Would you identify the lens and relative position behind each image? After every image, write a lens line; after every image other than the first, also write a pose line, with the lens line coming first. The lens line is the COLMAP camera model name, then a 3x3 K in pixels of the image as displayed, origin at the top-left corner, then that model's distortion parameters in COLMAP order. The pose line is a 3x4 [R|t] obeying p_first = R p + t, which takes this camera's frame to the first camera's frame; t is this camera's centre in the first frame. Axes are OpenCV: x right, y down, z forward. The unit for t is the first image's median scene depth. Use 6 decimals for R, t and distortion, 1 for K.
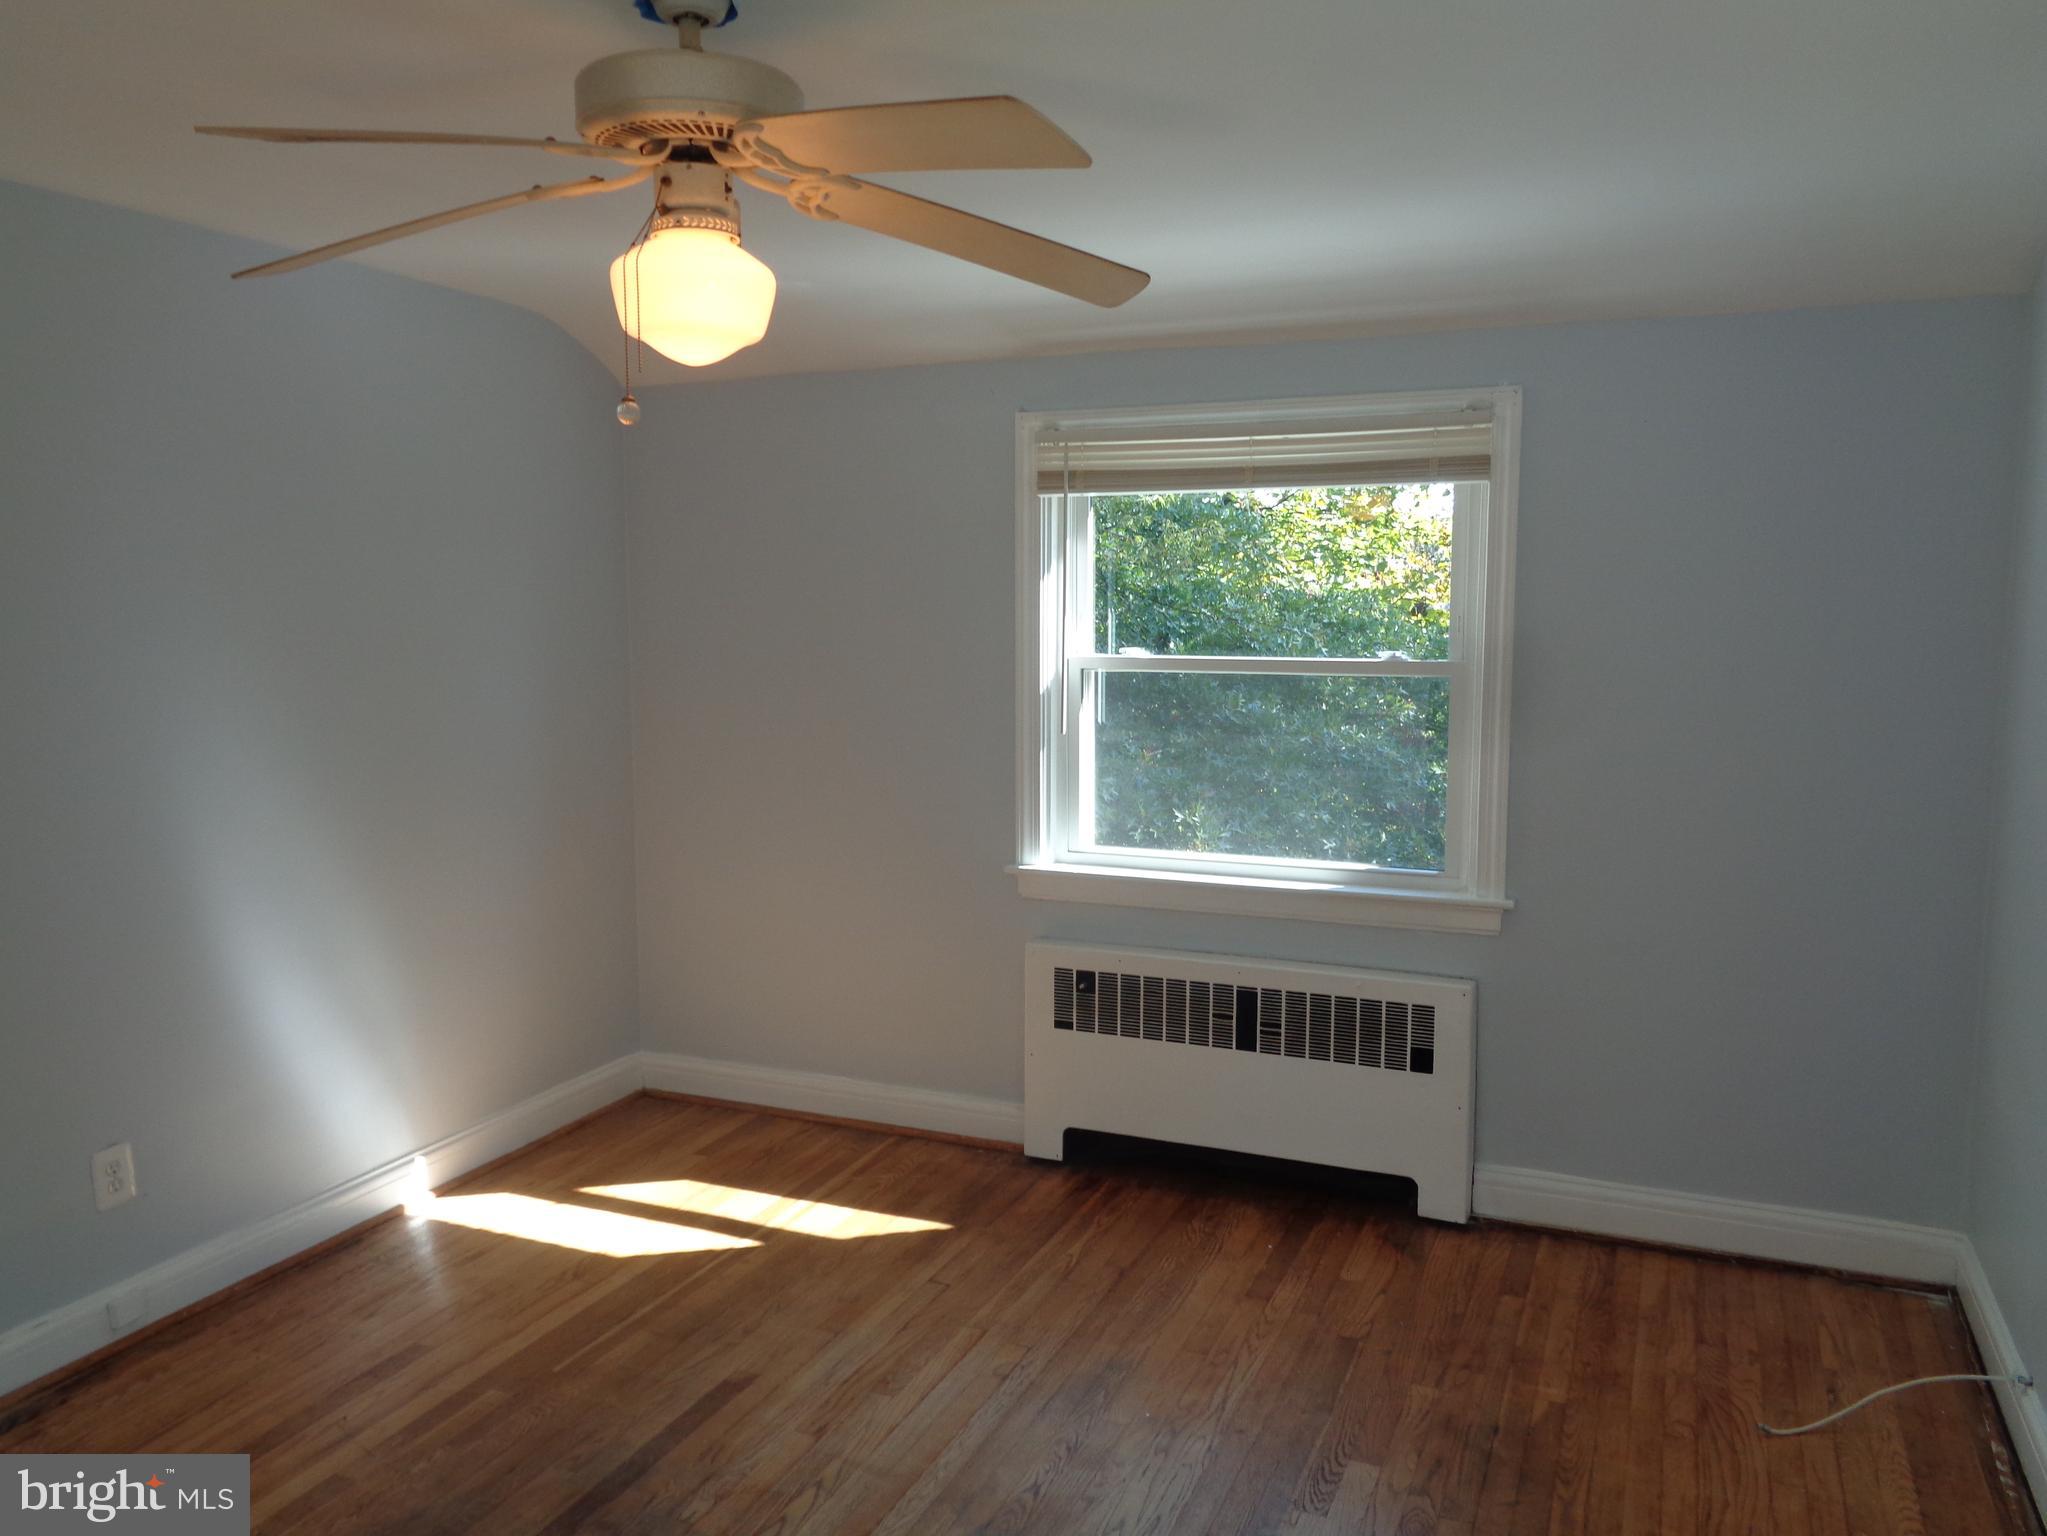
lens RADIAL K [[1540.5, 0, 1016.7], [0, 1540.5, 758.4], [0, 0, 1]] dist [0.008221, 0.005869]
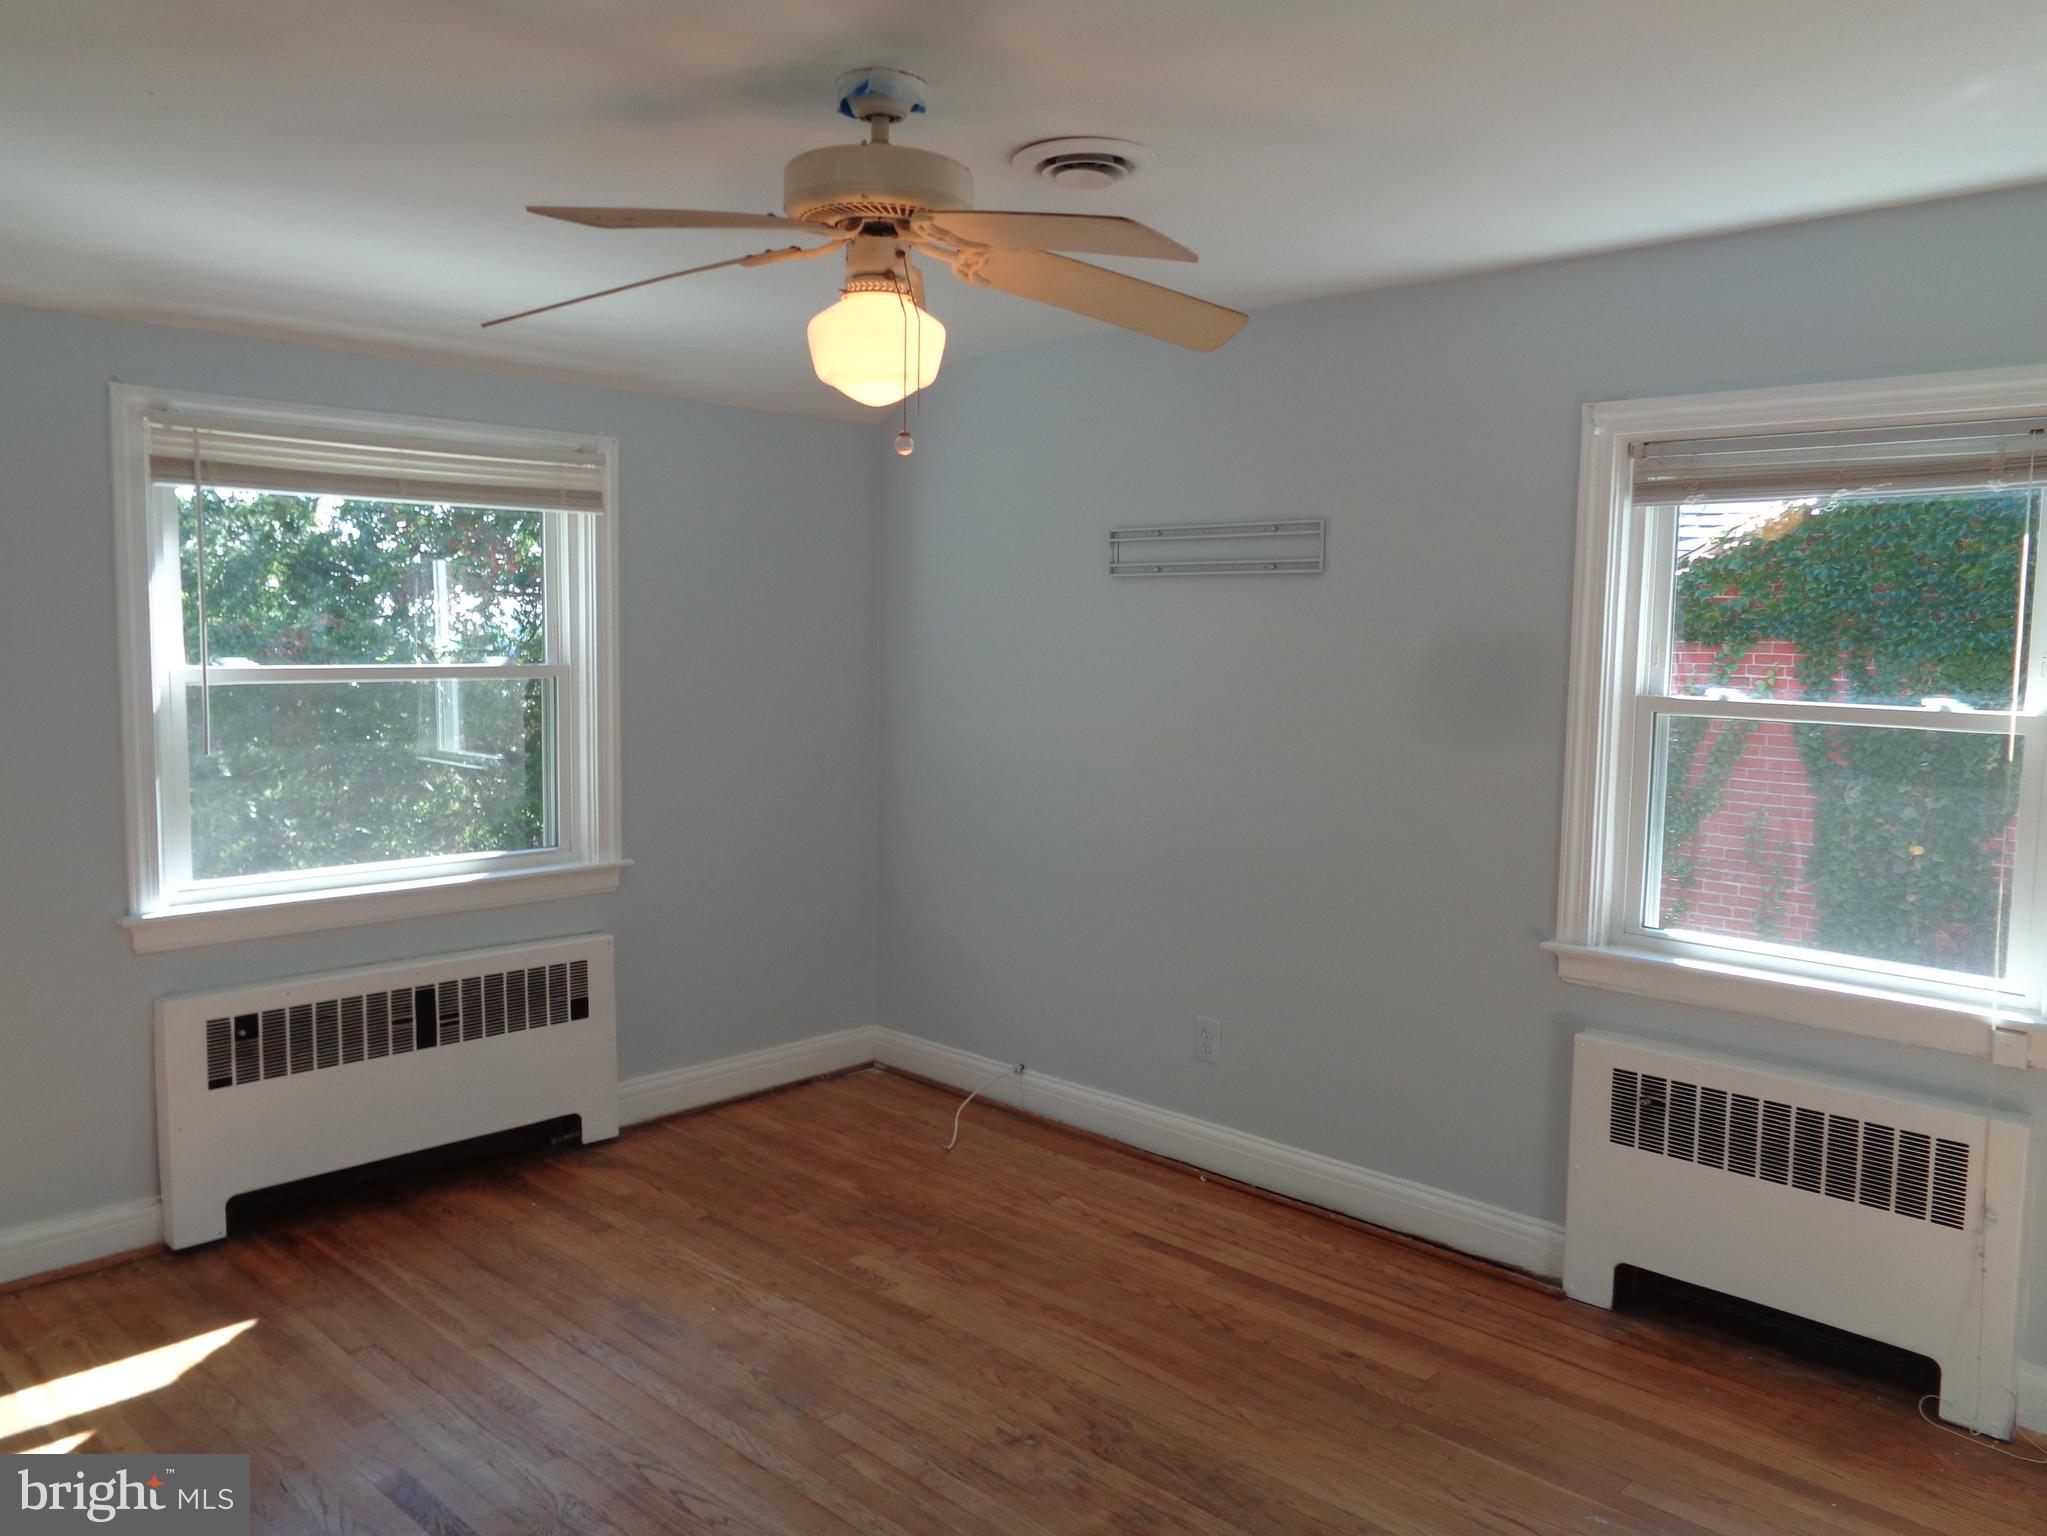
lens RADIAL K [[1530.6, 0, 1030.0], [0, 1530.6, 763.6], [0, 0, 1]] dist [0.006449, 0.001418]
pose [[0.353647, -0.077312, 0.932178, -0.655692], [0.083575, 0.995204, 0.050833, -0.017325], [-0.931638, 0.059930, 0.358413, 0.252699]]
